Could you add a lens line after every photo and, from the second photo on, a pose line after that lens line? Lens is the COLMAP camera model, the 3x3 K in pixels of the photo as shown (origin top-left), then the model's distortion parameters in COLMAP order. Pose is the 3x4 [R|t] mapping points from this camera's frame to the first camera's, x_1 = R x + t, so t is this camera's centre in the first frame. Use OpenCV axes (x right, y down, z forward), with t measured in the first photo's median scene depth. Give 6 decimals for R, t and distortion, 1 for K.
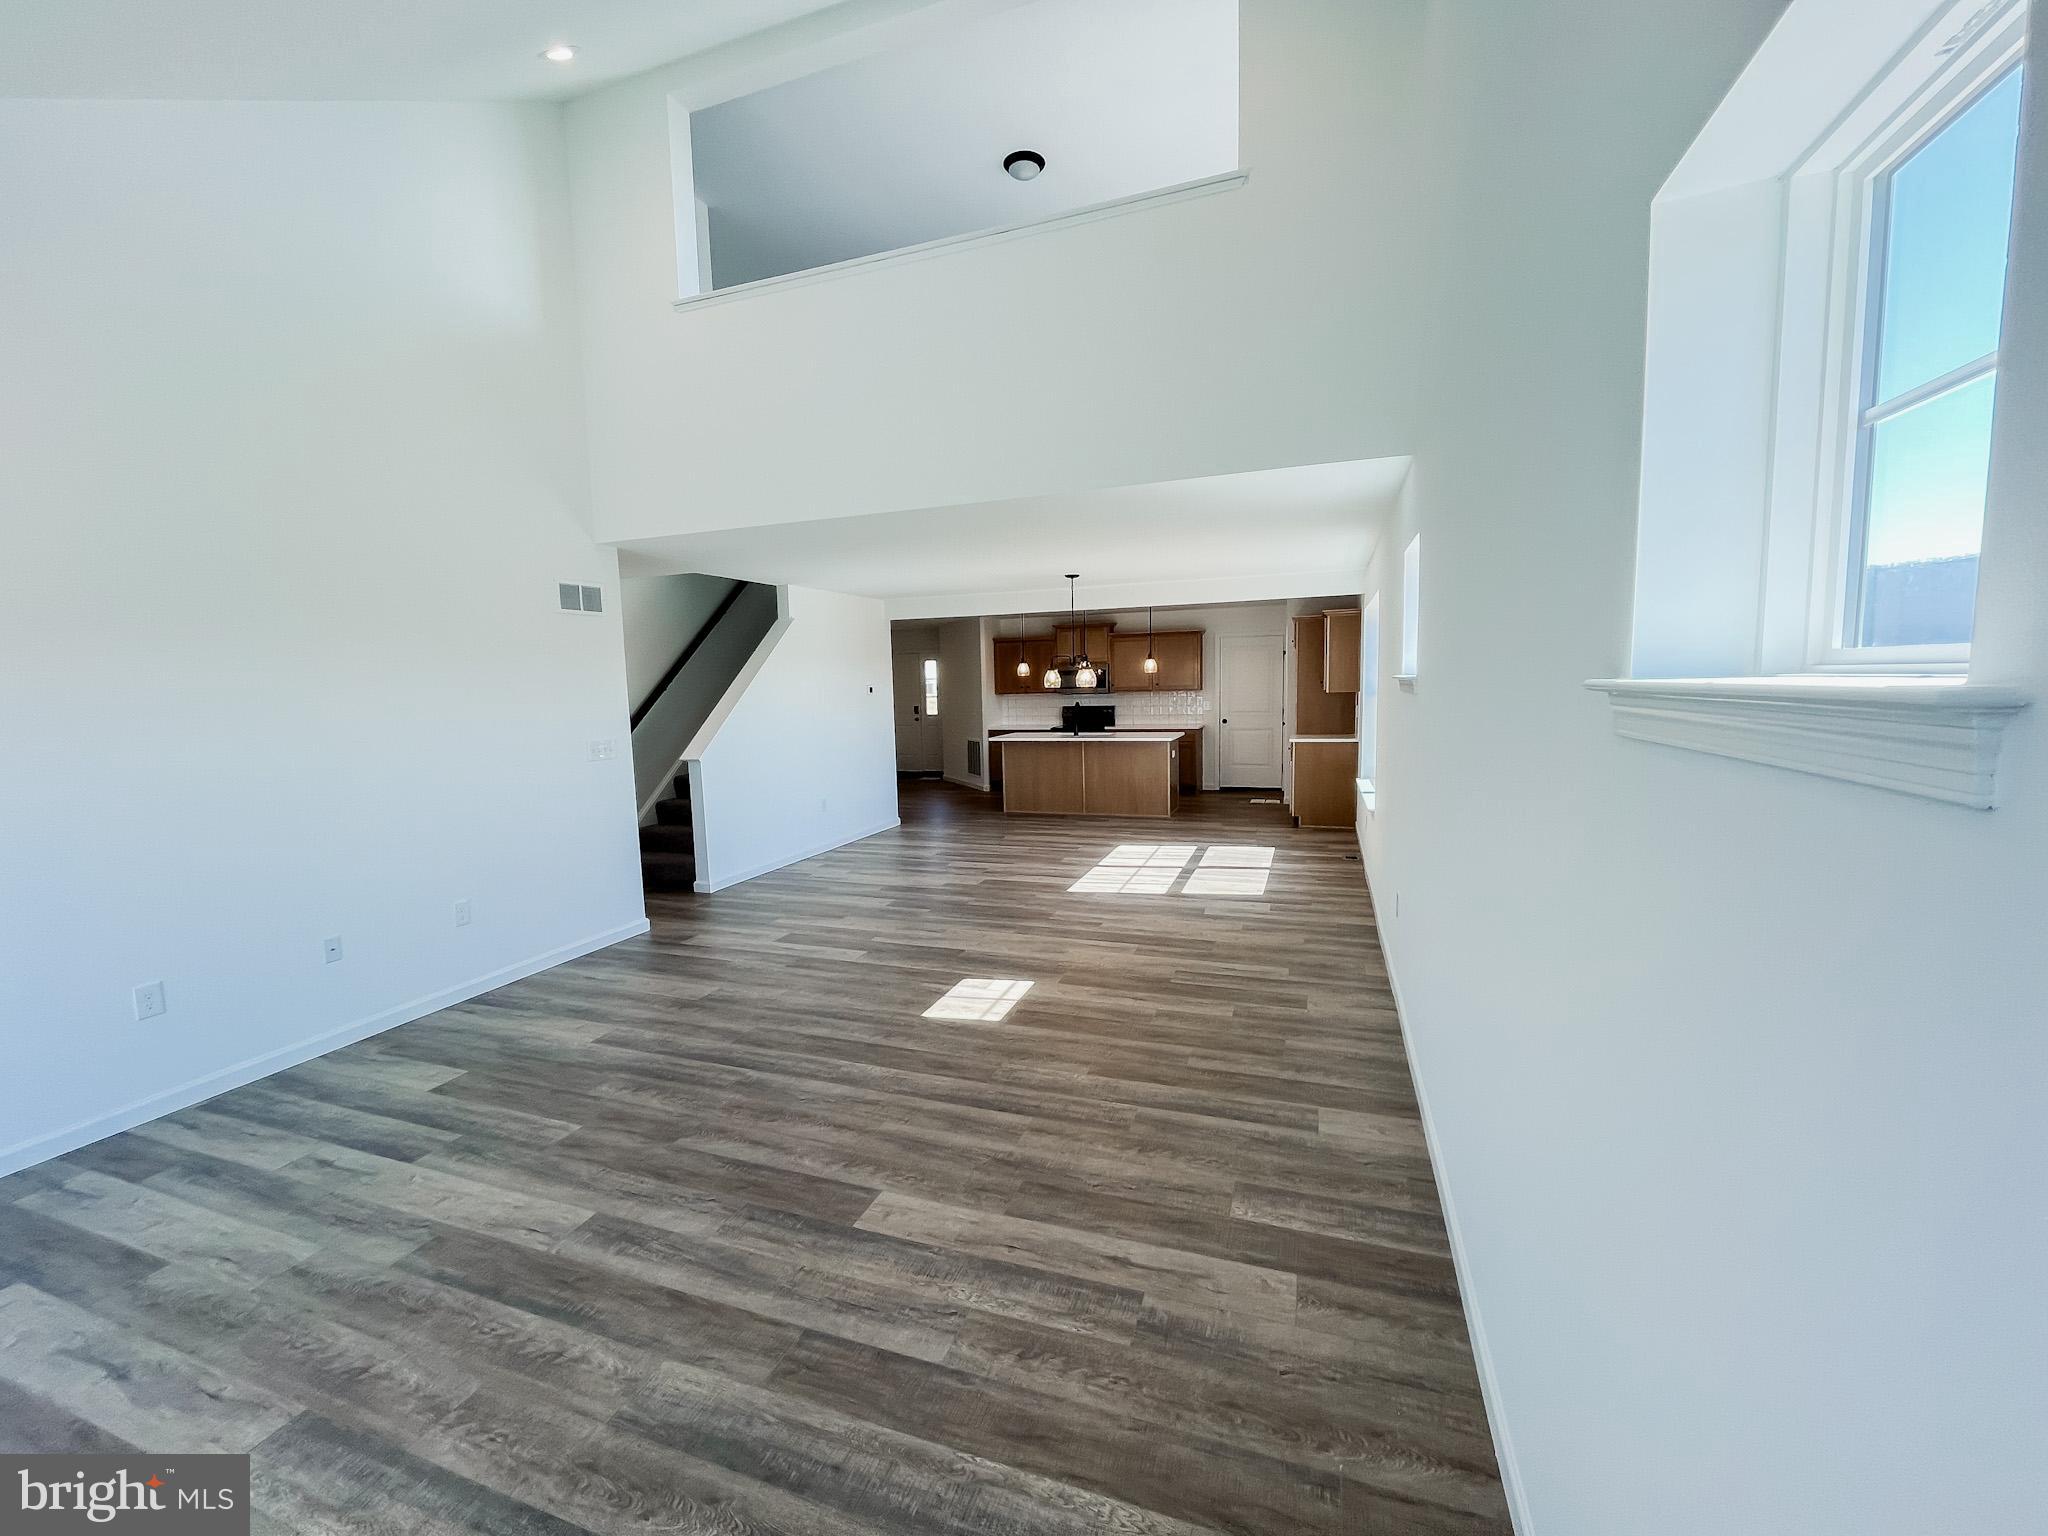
lens RADIAL K [[827.1, 0, 1020.0], [0, 827.1, 765.3], [0, 0, 1]] dist [-0.002273, -0.000427]
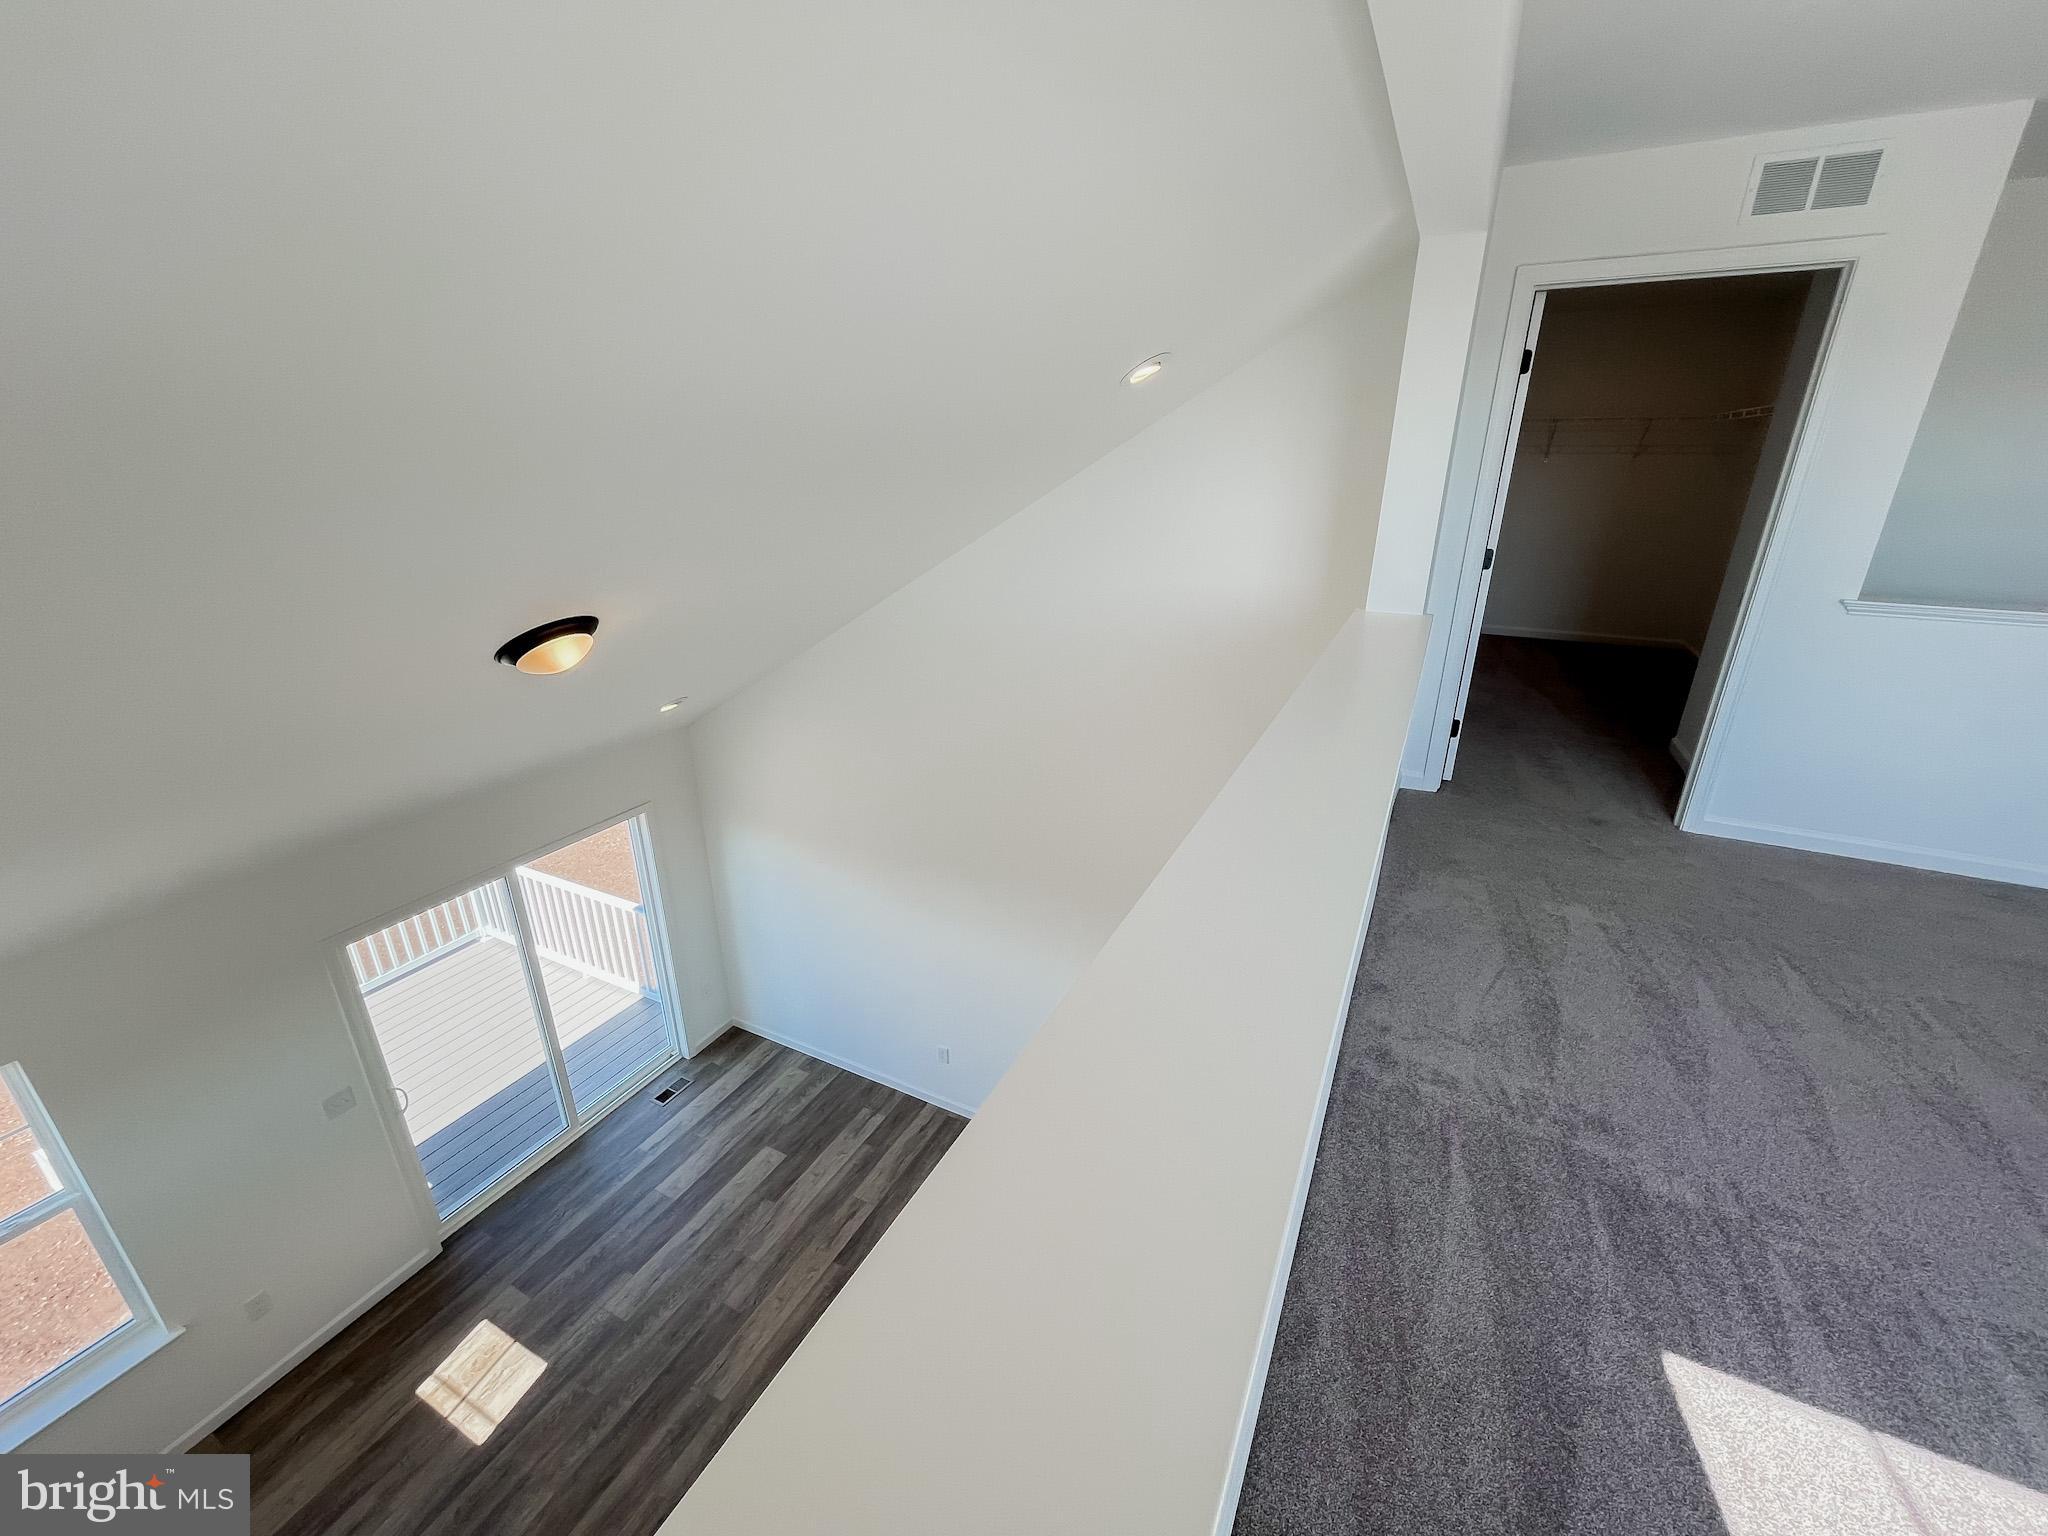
lens RADIAL K [[827.1, 0, 1020.8], [0, 827.1, 772.3], [0, 0, 1]] dist [-0.002273, -0.000427]
pose [[-0.126403, 0.381194, -0.915813, 0.443651], [-0.099065, 0.913752, 0.394009, -1.372087], [0.987020, 0.140529, -0.077738, 1.695947]]
